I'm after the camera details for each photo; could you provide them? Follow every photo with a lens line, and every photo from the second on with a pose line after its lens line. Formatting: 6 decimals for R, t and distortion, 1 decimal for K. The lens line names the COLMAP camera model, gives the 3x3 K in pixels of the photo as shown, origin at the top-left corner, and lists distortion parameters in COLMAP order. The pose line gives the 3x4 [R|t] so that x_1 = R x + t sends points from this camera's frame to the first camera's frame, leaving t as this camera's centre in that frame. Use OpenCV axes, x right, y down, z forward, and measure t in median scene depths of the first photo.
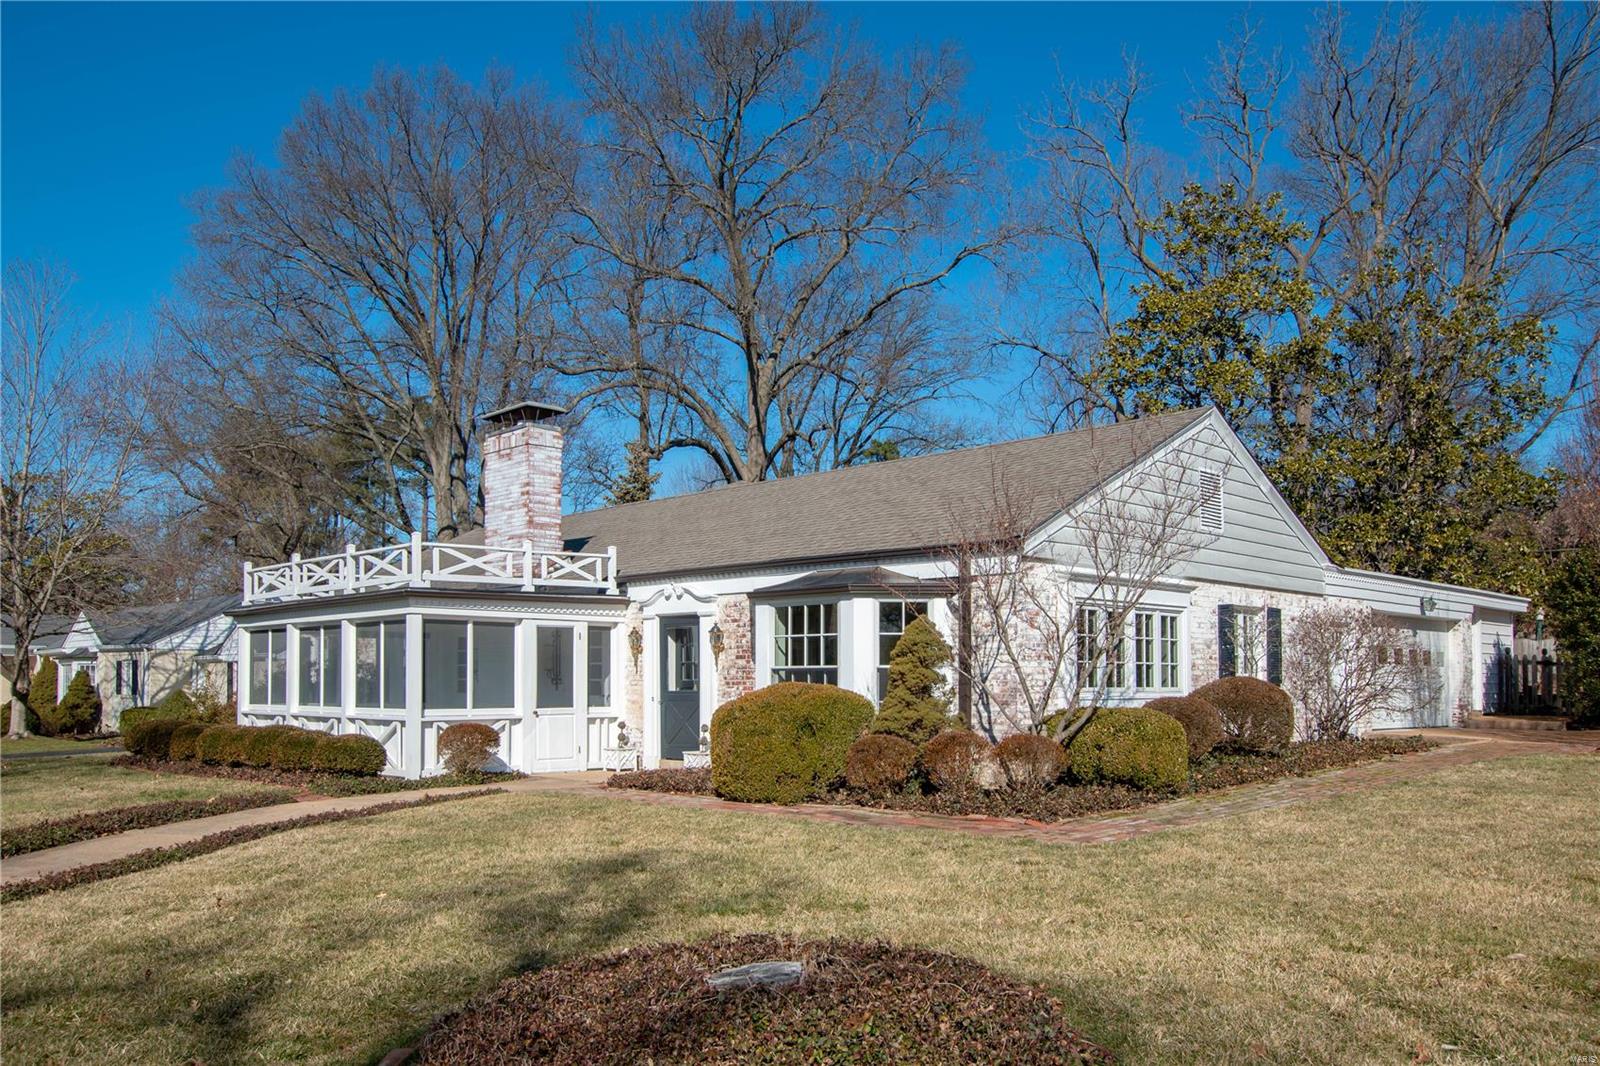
lens RADIAL K [[1167.8, 0, 798.7], [0, 1167.8, 527.5], [0, 0, 1]] dist [0.013330, -0.000650]
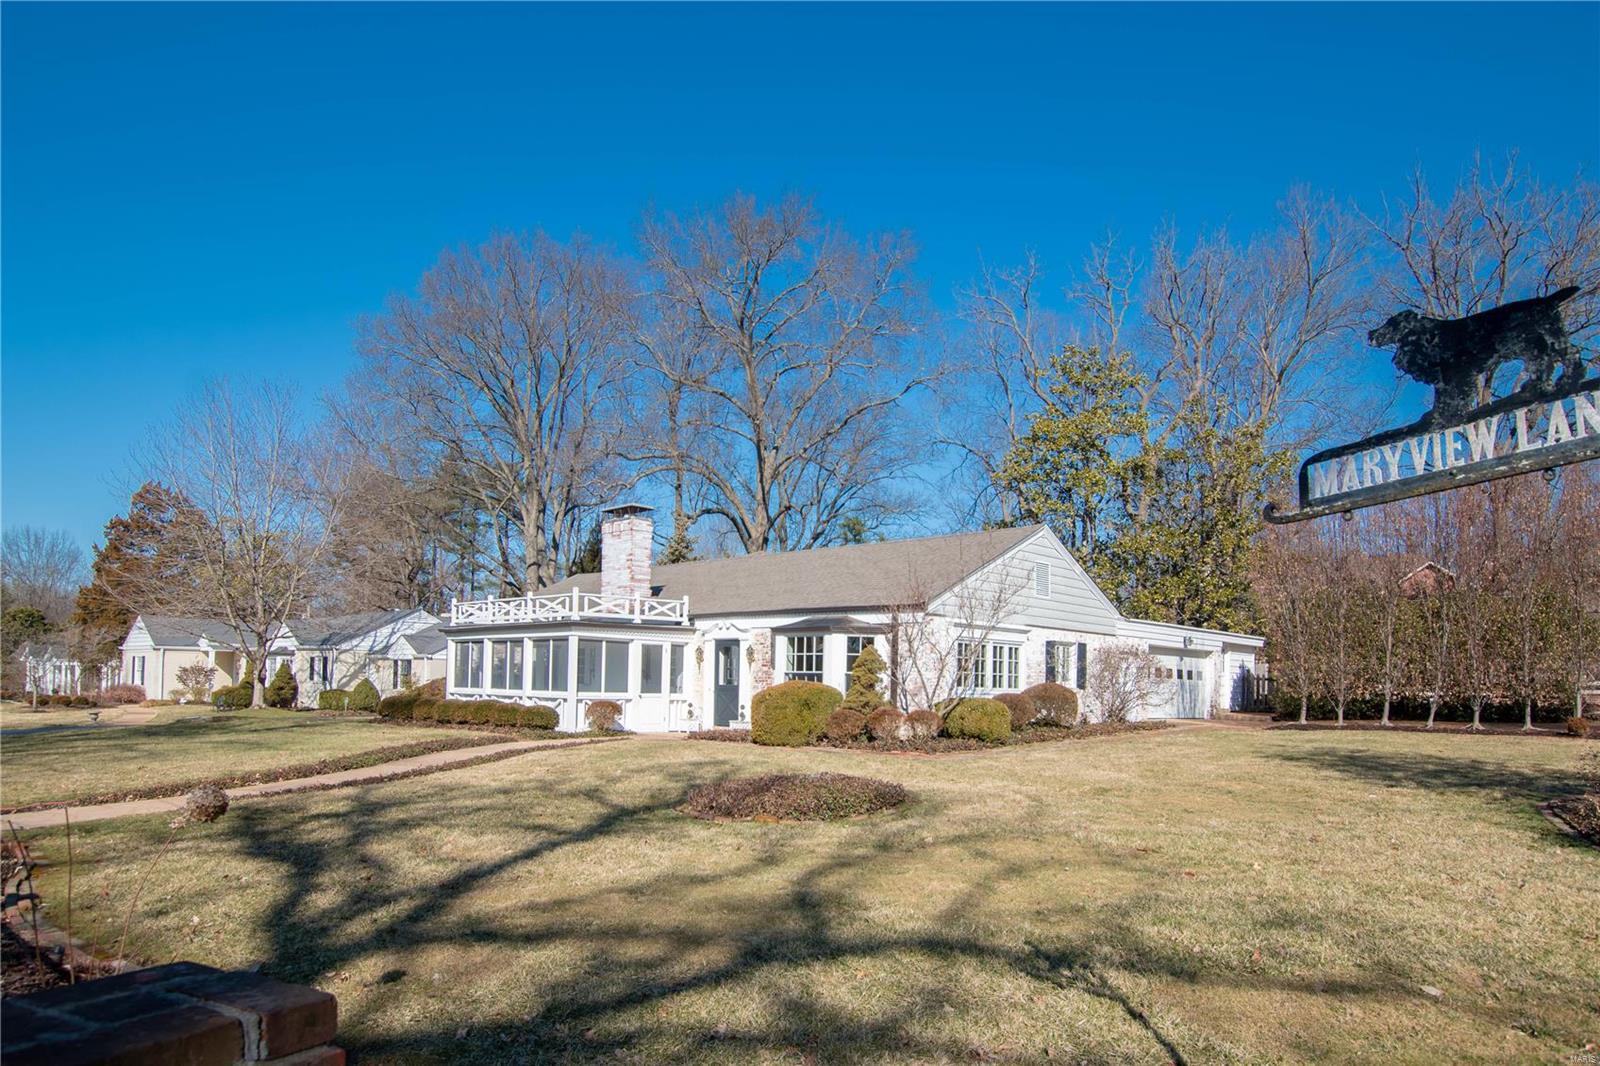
lens RADIAL K [[972.1, 0, 805.6], [0, 972.1, 537.0], [0, 0, 1]] dist [-0.007925, 0.000205]
pose [[0.999392, 0.025441, 0.023826, -0.024346], [-0.024948, 0.999473, -0.020764, -0.040185], [-0.024342, 0.020157, 0.999500, -0.350343]]
